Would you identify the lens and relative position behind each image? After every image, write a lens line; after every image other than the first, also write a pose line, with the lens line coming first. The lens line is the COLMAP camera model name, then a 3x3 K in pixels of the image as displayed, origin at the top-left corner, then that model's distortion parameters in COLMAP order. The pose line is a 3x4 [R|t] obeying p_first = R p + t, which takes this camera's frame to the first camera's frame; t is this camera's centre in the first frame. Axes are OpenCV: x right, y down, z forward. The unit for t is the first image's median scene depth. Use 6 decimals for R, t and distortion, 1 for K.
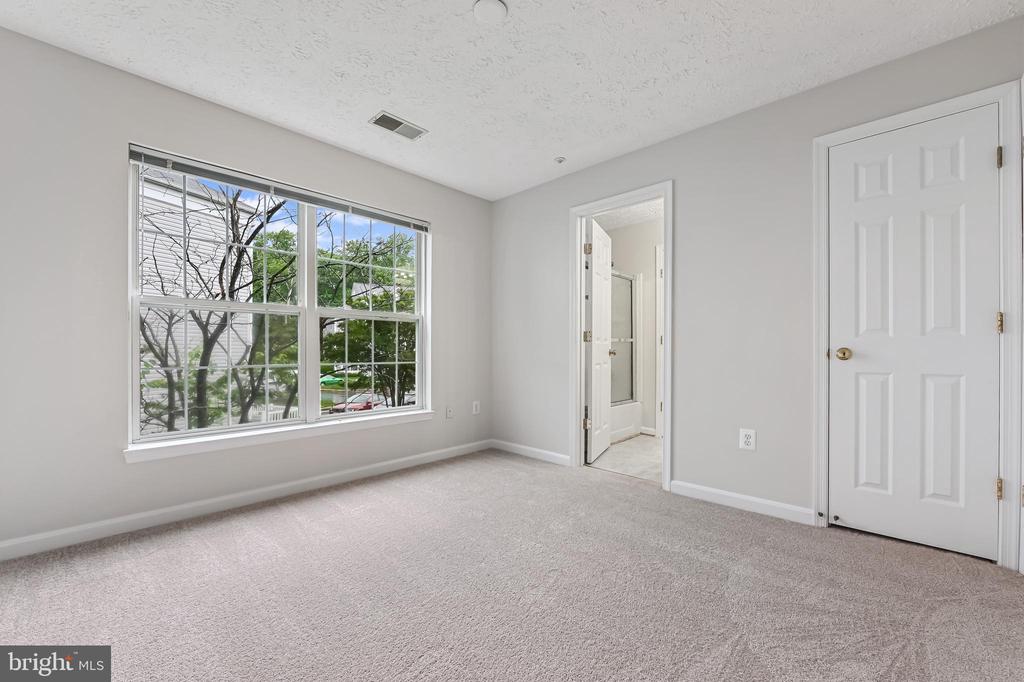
lens RADIAL K [[410.6, 0, 510.8], [0, 410.6, 349.3], [0, 0, 1]] dist [-0.008831, -0.000303]
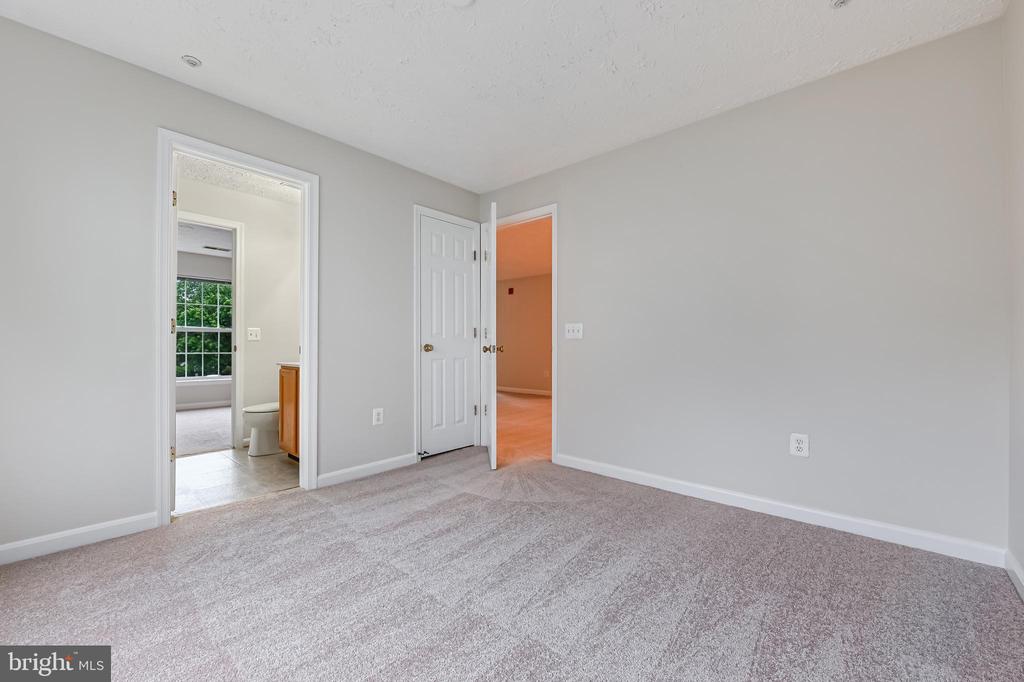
lens RADIAL K [[410.6, 0, 510.8], [0, 410.6, 349.3], [0, 0, 1]] dist [-0.008831, -0.000303]
pose [[-0.028520, -0.007155, 0.999568, -0.799105], [0.002495, 0.999971, 0.007230, 0.005370], [-0.999590, 0.002700, -0.028502, 0.720912]]
